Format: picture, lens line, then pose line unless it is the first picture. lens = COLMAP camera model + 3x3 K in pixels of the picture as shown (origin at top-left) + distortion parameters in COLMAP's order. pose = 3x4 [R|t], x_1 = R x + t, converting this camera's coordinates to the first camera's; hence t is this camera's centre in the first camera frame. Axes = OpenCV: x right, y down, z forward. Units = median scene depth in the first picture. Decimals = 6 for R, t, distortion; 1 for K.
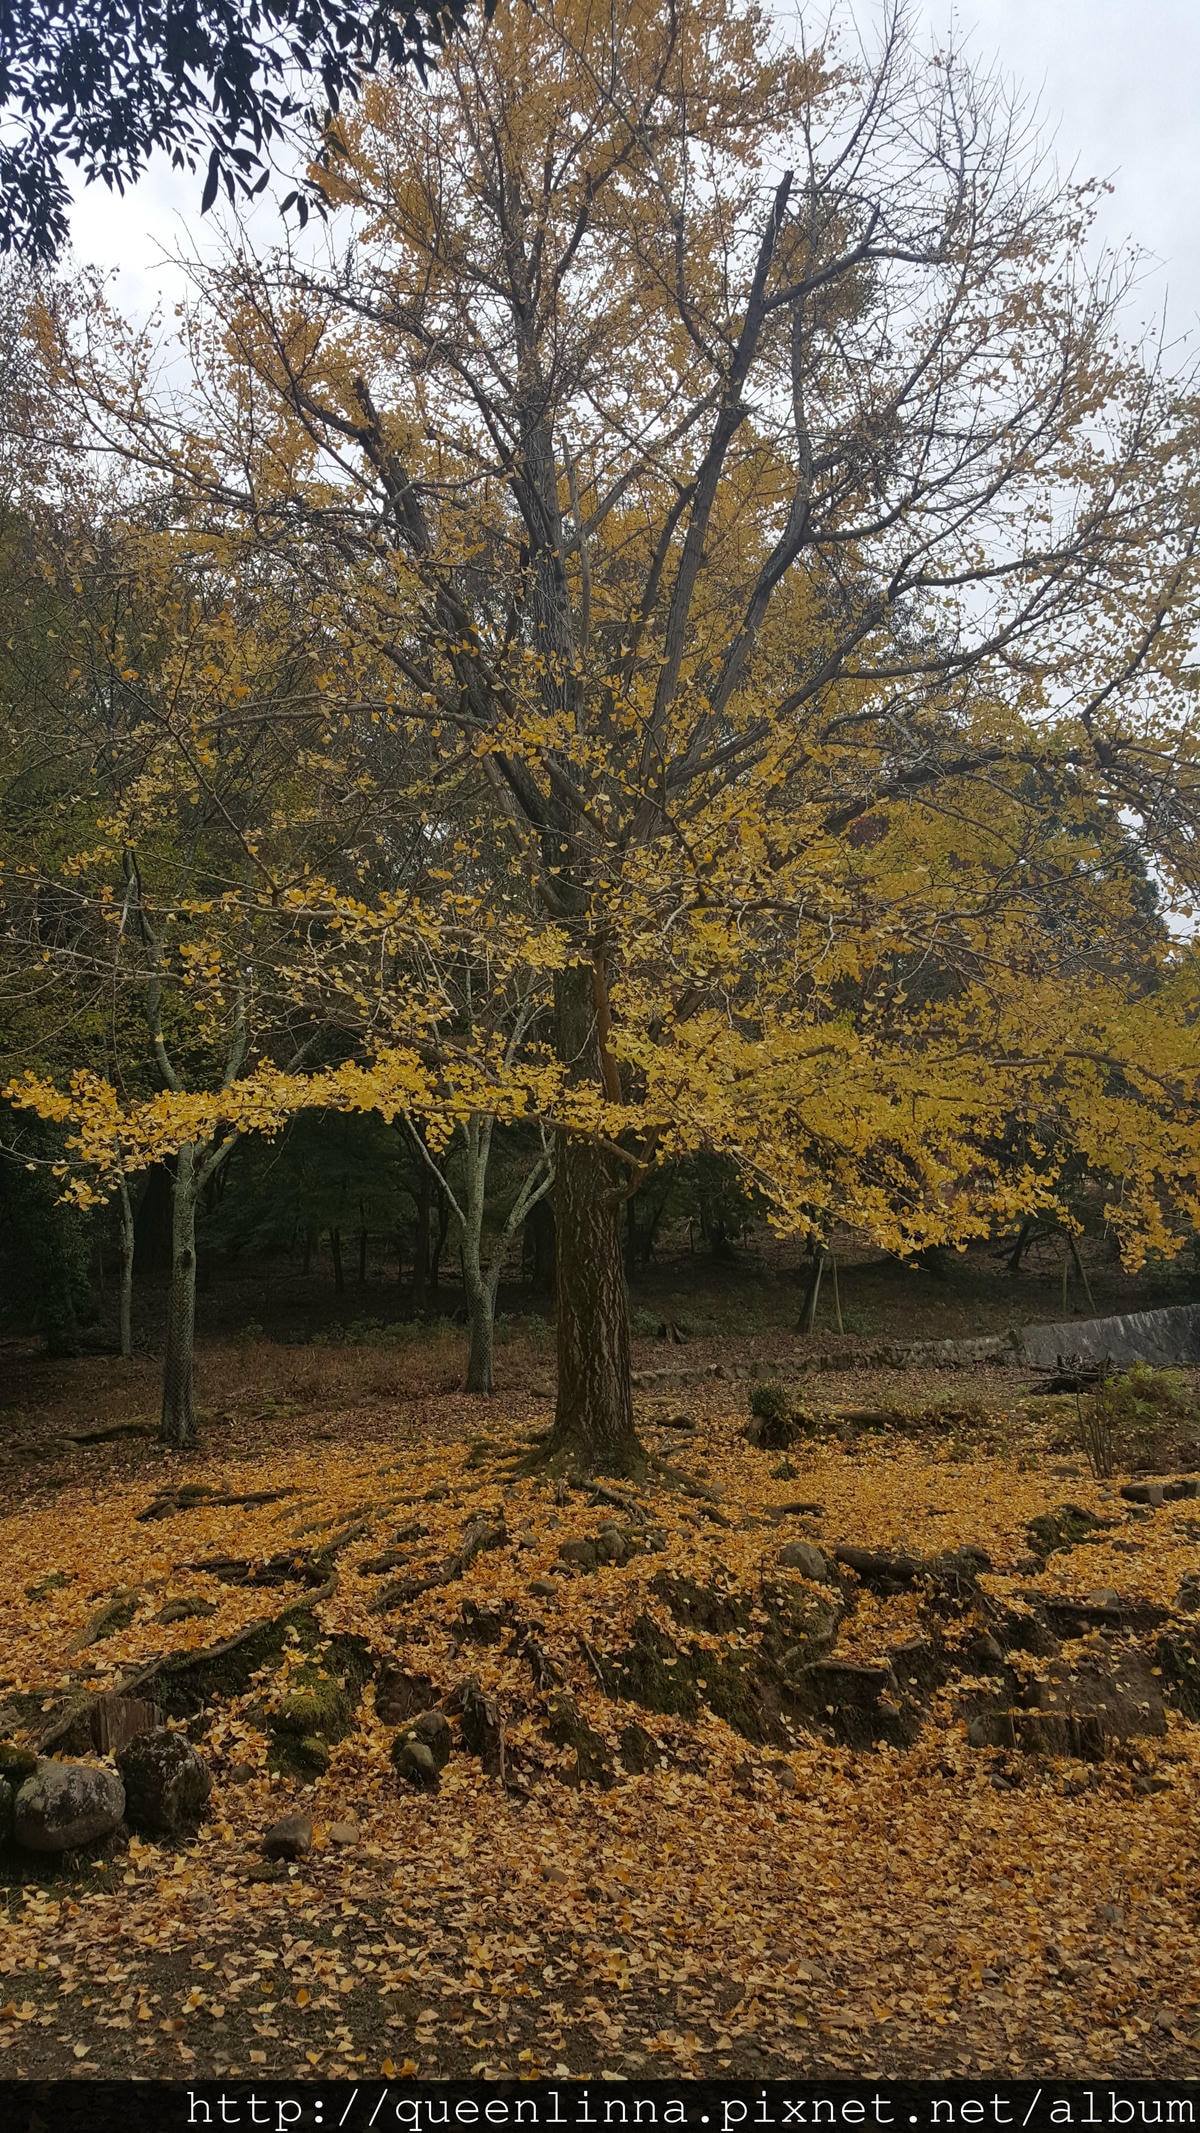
lens RADIAL K [[1489.6, 0, 555.9], [0, 1489.6, 1061.6], [0, 0, 1]] dist [0.116192, -0.173723]
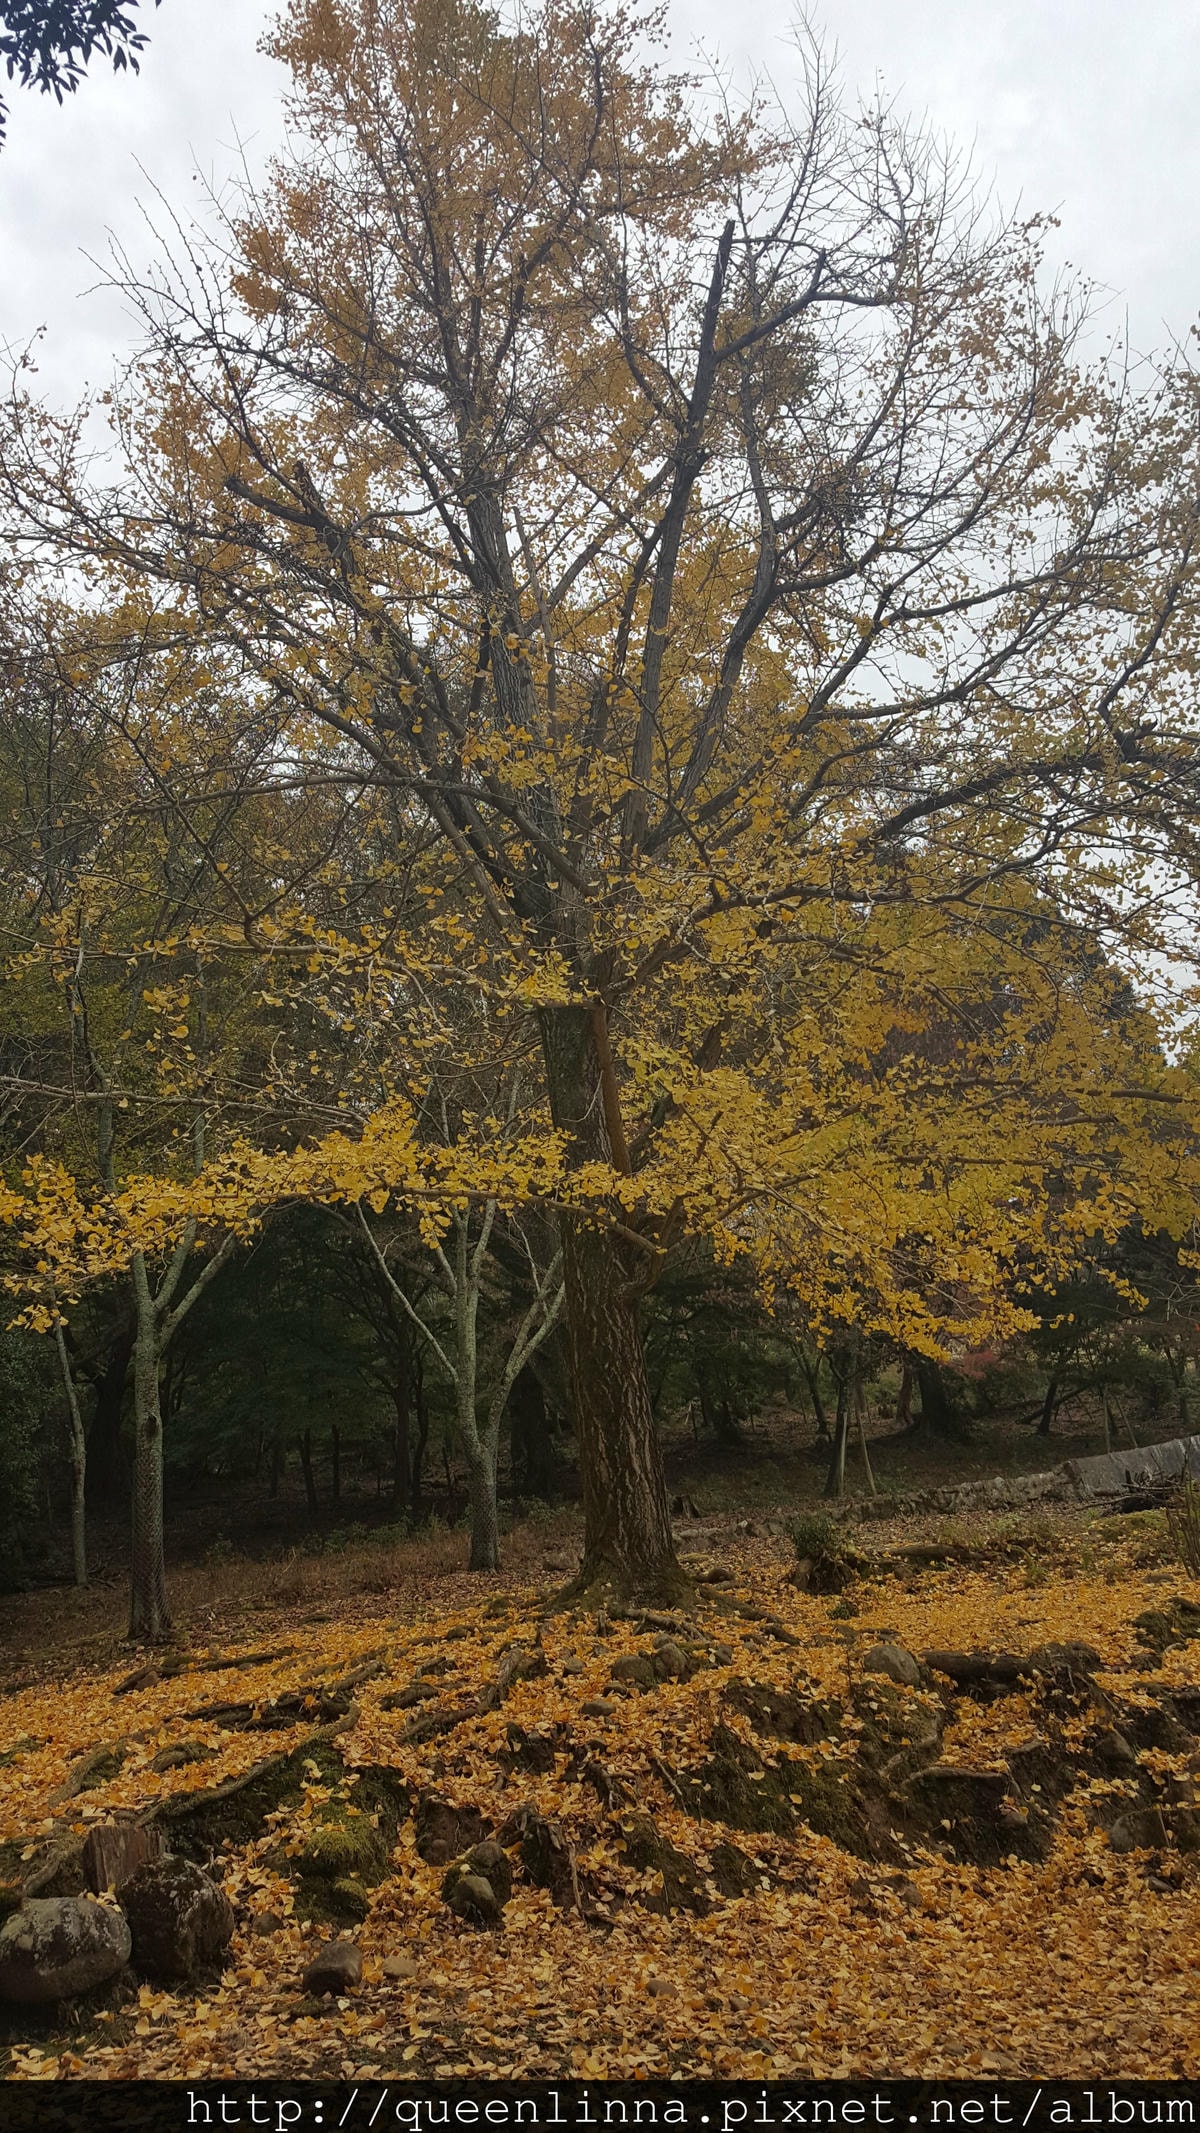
lens RADIAL K [[1590.3, 0, 554.1], [0, 1590.3, 1066.3], [0, 0, 1]] dist [0.075345, -0.099618]
pose [[0.997356, -0.068757, 0.023540, -0.029153], [0.071046, 0.990632, -0.116619, 0.090589], [-0.015301, 0.117983, 0.992898, 0.051155]]
